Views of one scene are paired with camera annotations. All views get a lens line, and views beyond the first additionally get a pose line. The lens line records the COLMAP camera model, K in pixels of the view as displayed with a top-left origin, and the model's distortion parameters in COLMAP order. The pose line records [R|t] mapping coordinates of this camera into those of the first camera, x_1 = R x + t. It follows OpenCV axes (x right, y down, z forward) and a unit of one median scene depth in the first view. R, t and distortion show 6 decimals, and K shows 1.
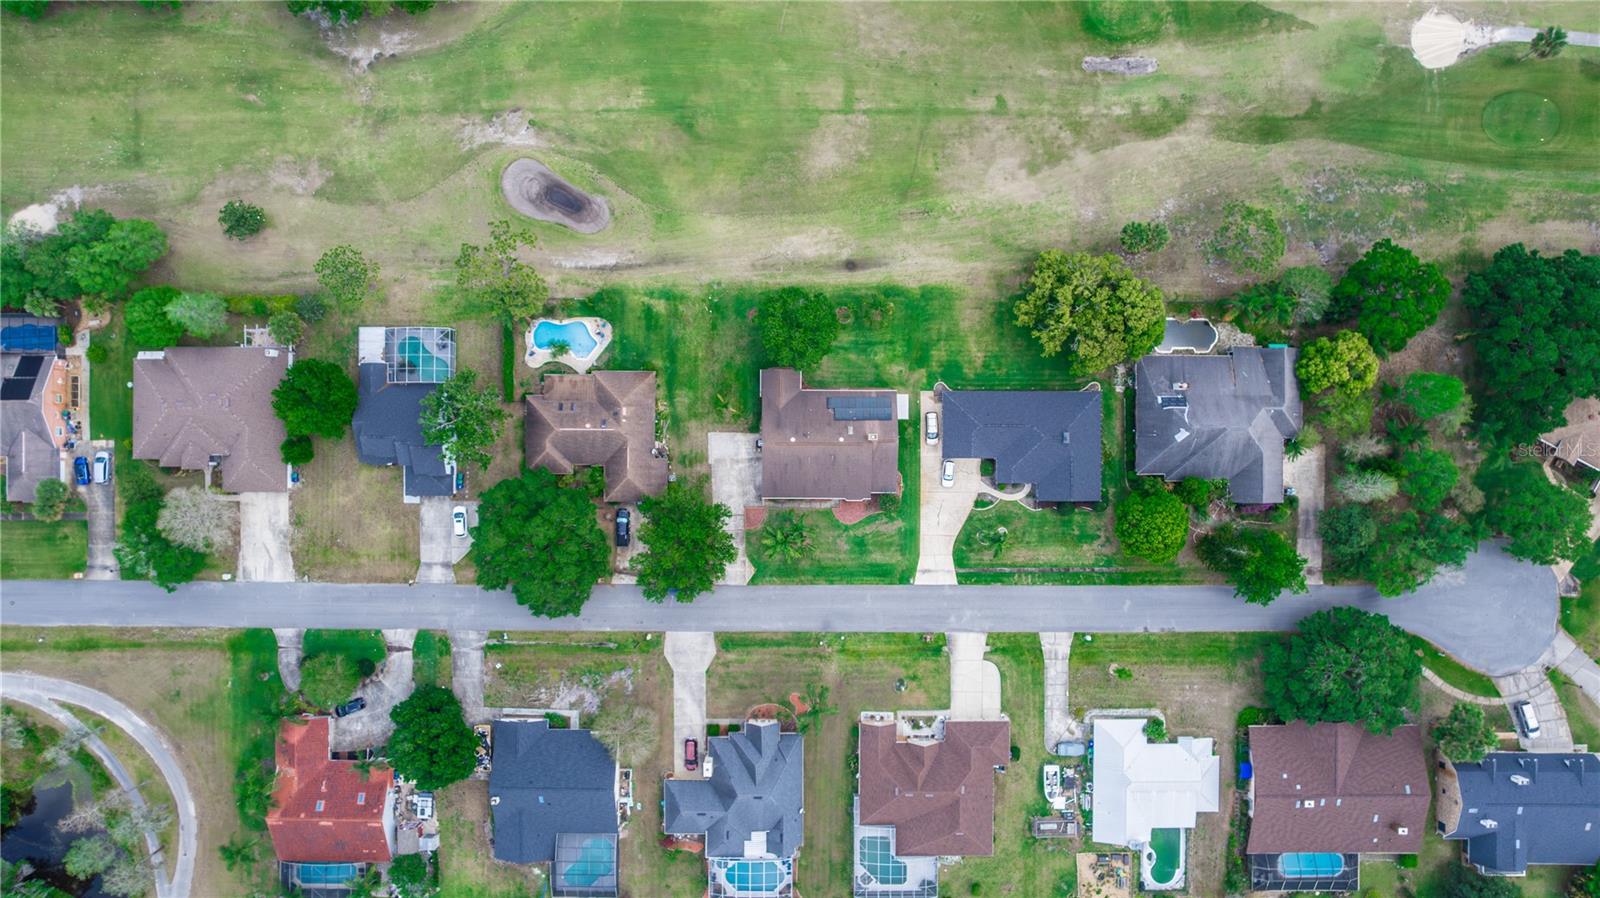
lens RADIAL K [[1035.8, 0, 800.4], [0, 1035.8, 452.0], [0, 0, 1]] dist [0.000893, 0.000153]
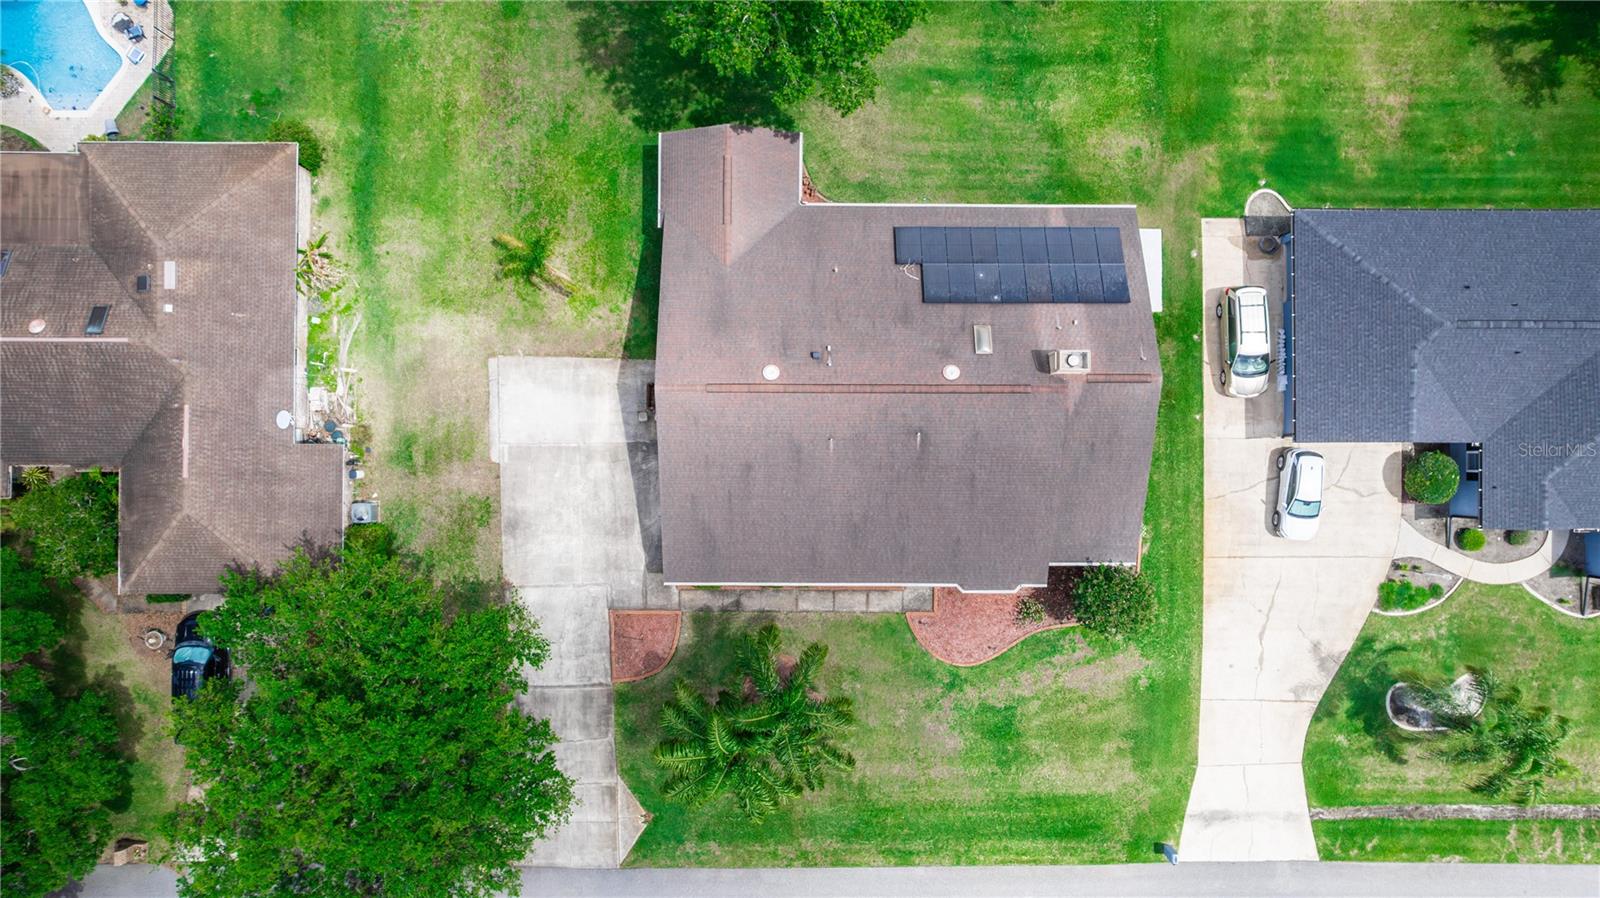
lens RADIAL K [[1035.8, 0, 798.6], [0, 1035.8, 446.9], [0, 0, 1]] dist [0.000893, 0.000153]
pose [[0.999987, -0.000966, 0.004951, -0.001702], [0.000979, 0.999996, -0.002560, 0.007712], [-0.004949, 0.002565, 0.999984, 0.701951]]
